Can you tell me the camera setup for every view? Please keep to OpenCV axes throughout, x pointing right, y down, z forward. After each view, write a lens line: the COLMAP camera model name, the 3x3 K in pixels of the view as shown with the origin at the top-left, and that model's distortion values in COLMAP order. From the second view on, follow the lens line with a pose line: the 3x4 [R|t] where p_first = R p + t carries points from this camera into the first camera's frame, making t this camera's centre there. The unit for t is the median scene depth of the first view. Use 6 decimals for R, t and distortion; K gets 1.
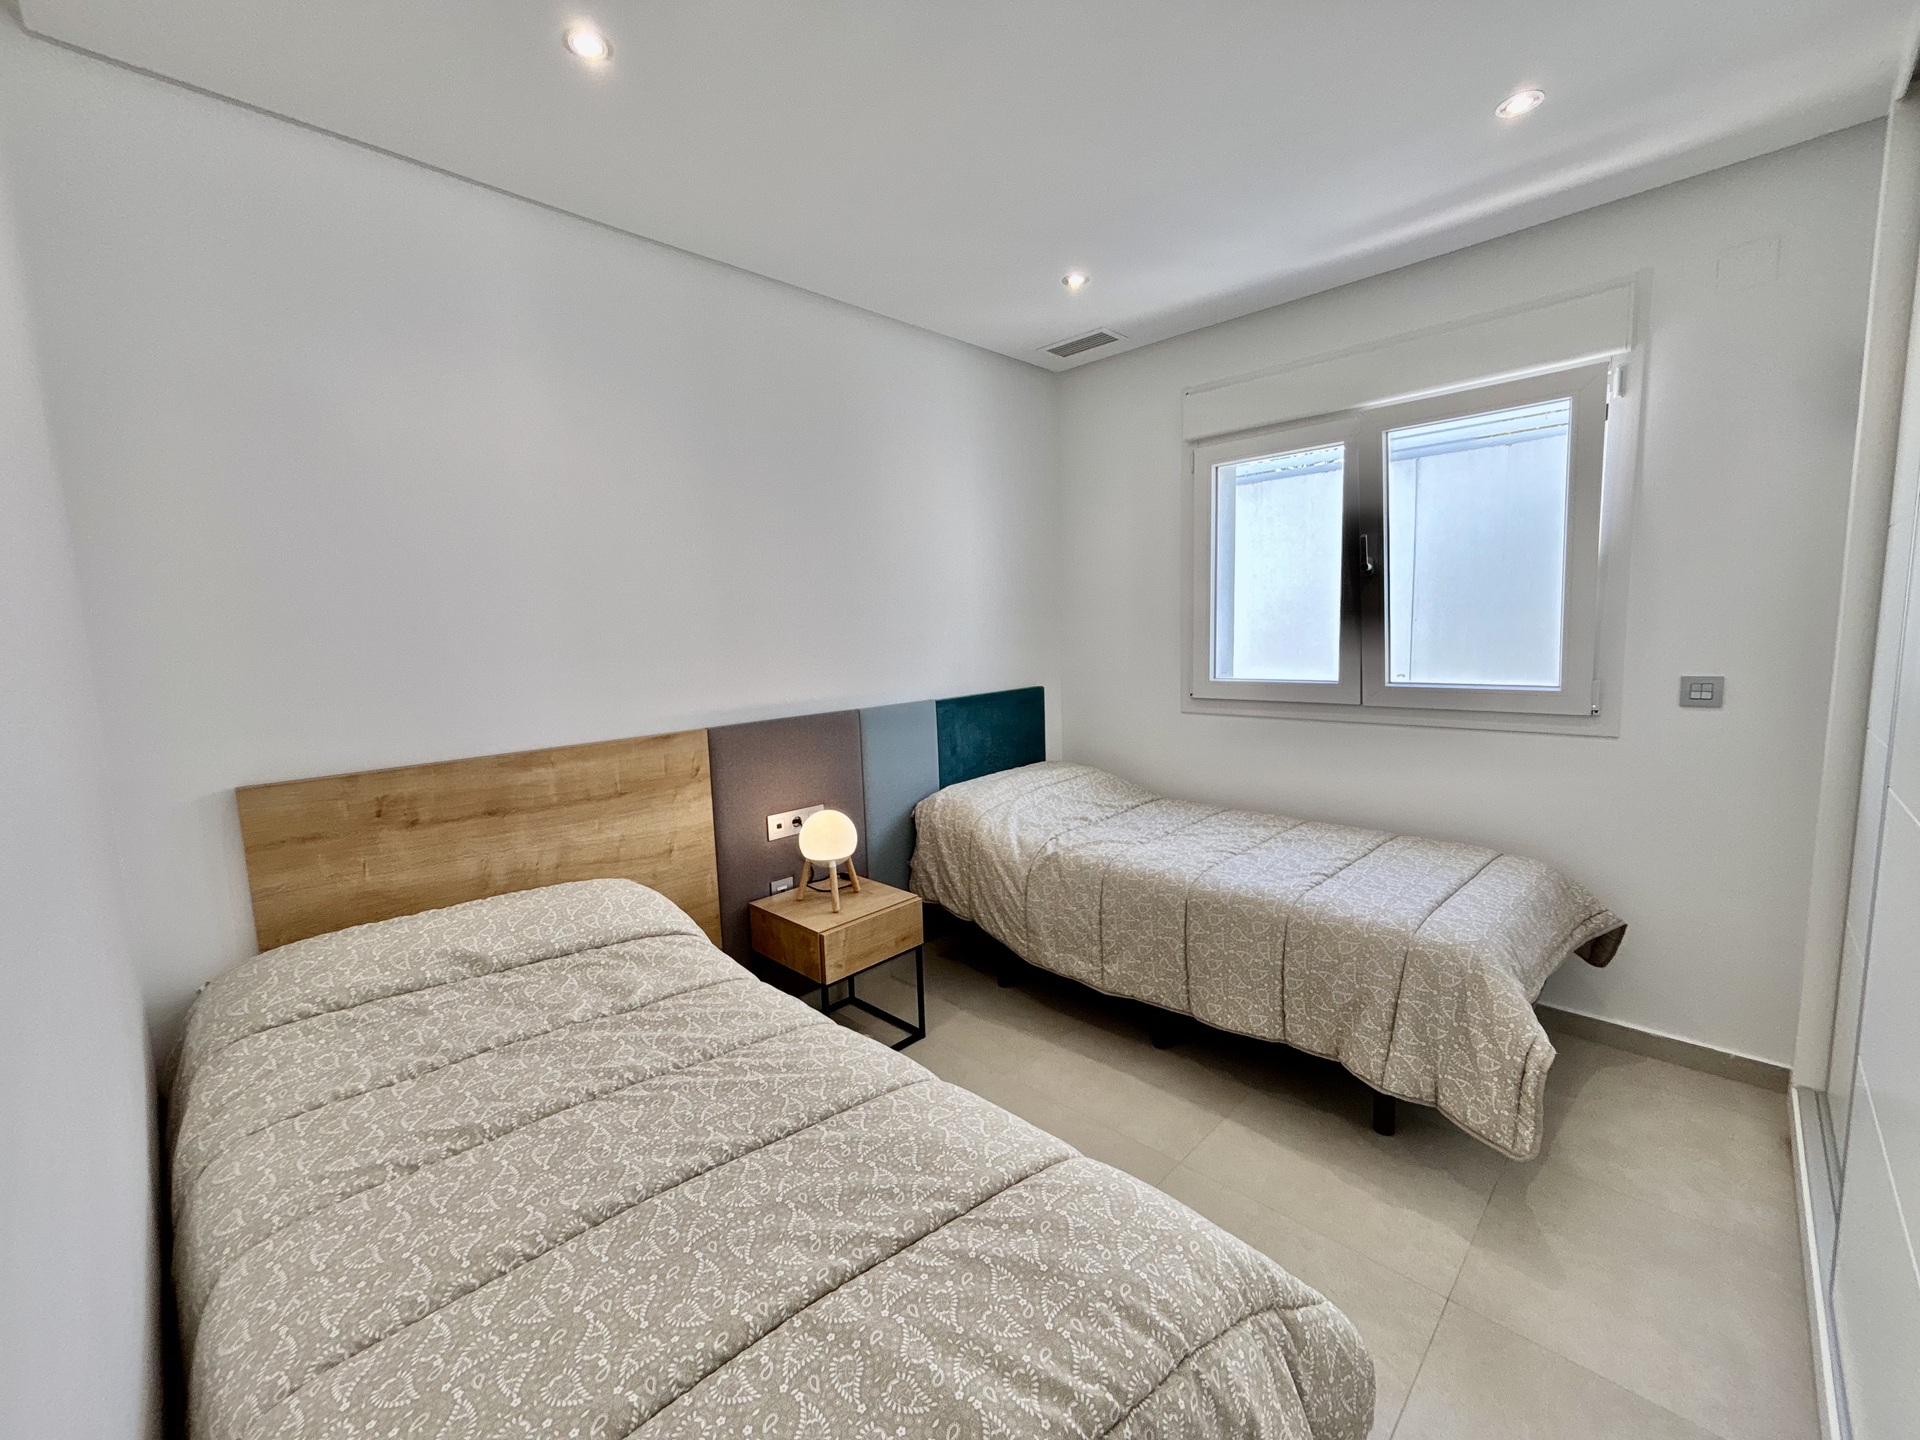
lens RADIAL K [[775.6, 0, 958.3], [0, 775.6, 715.8], [0, 0, 1]] dist [-0.000102, -0.000075]
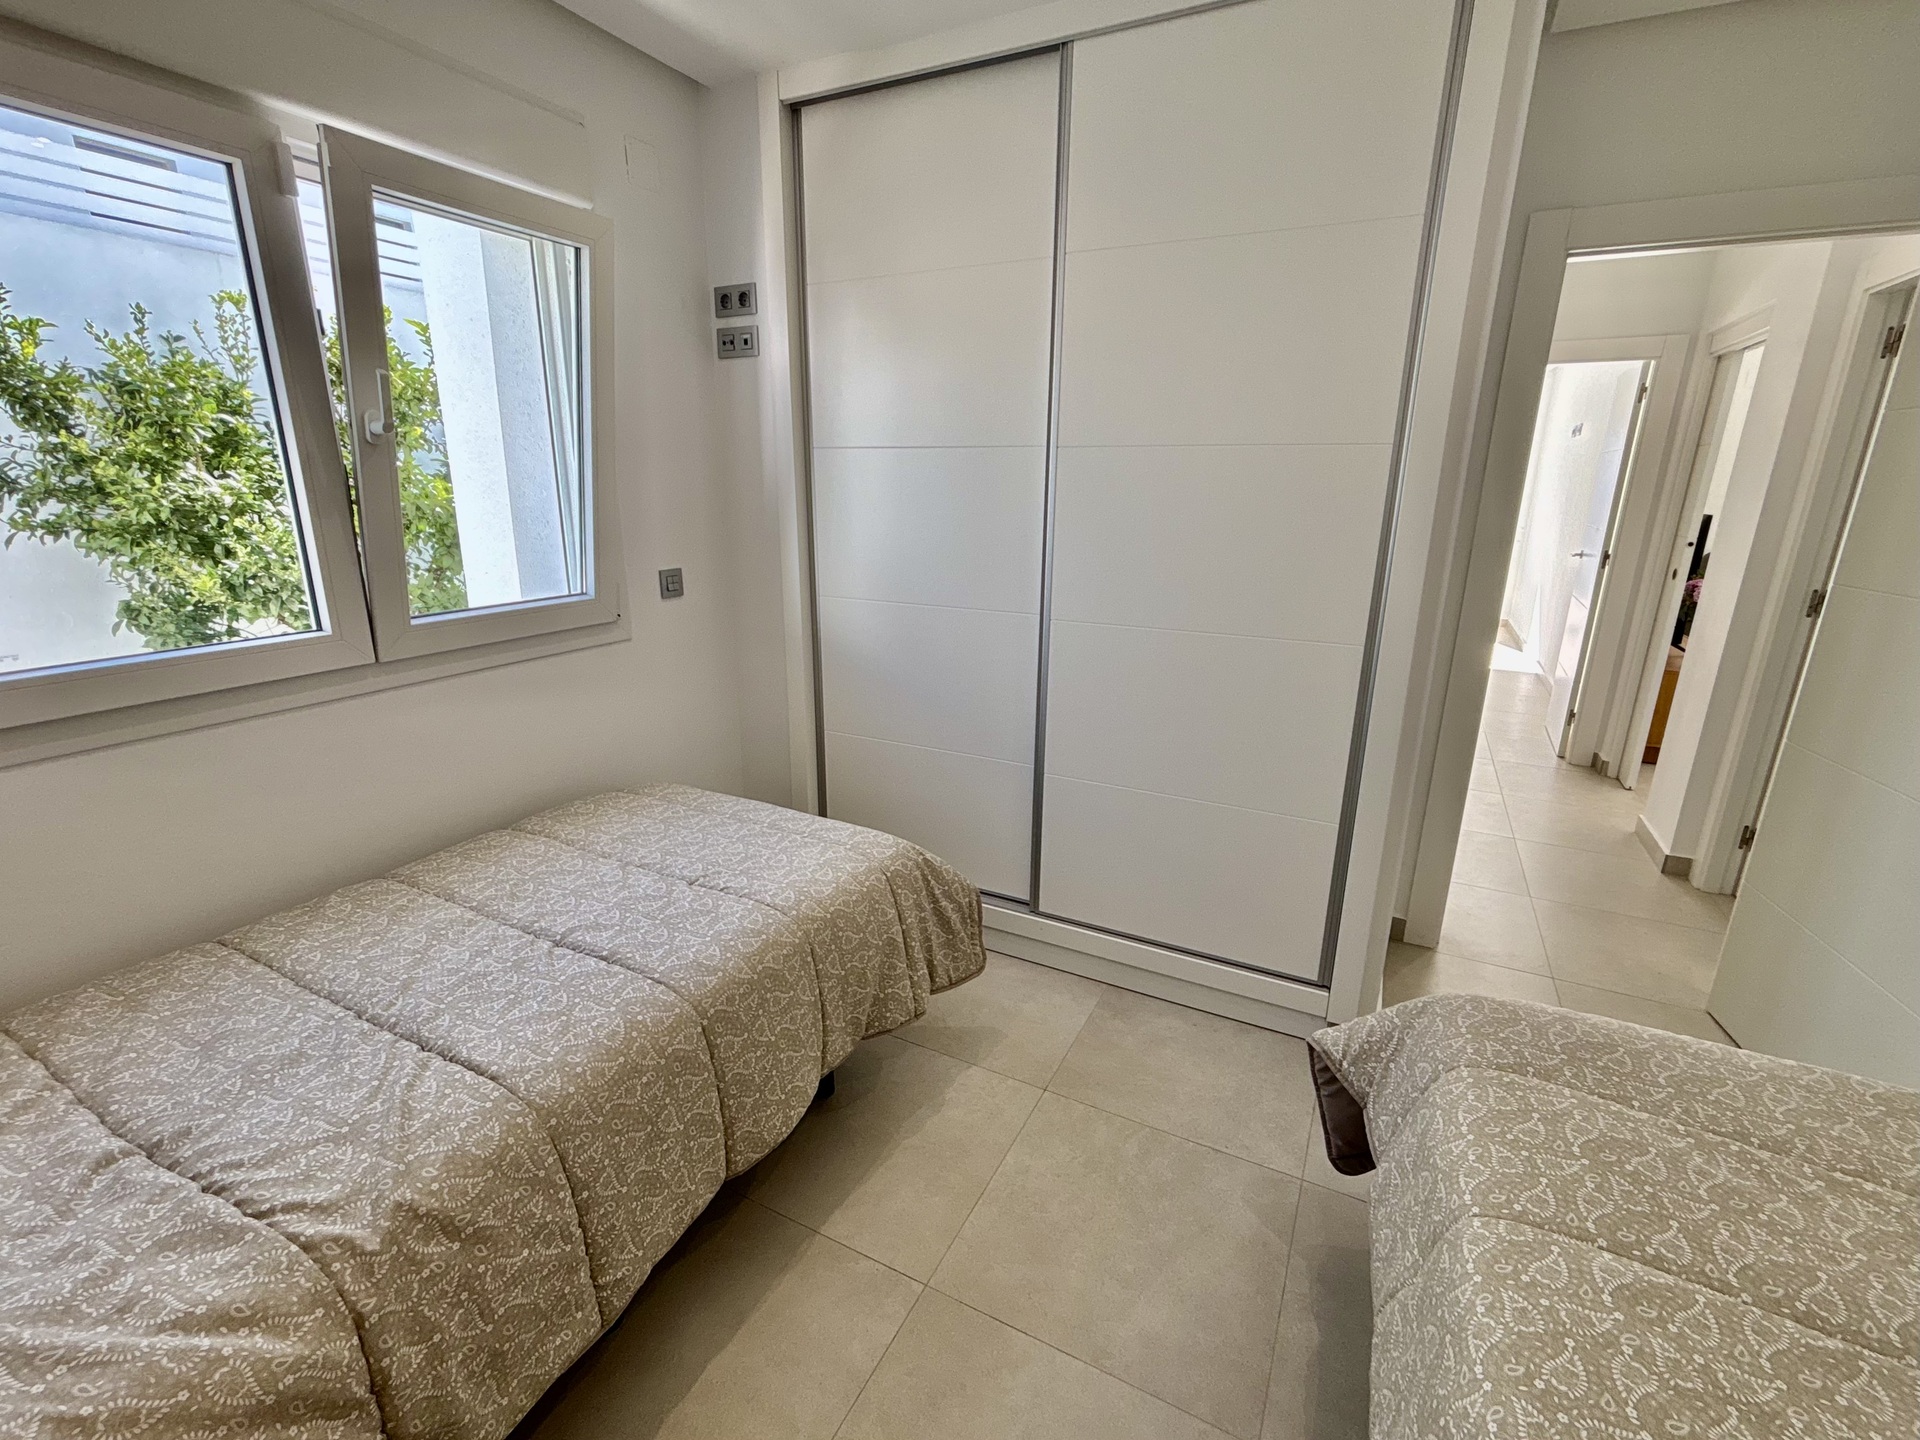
lens RADIAL K [[859.4, 0, 960.0], [0, 859.4, 720.0], [0, 0, 1]] dist [-0.006722, -0.000075]
pose [[-0.312297, -0.233576, 0.920822, -0.285100], [0.105929, 0.954695, 0.278094, -0.126933], [-0.944060, 0.184389, -0.273406, 0.903152]]
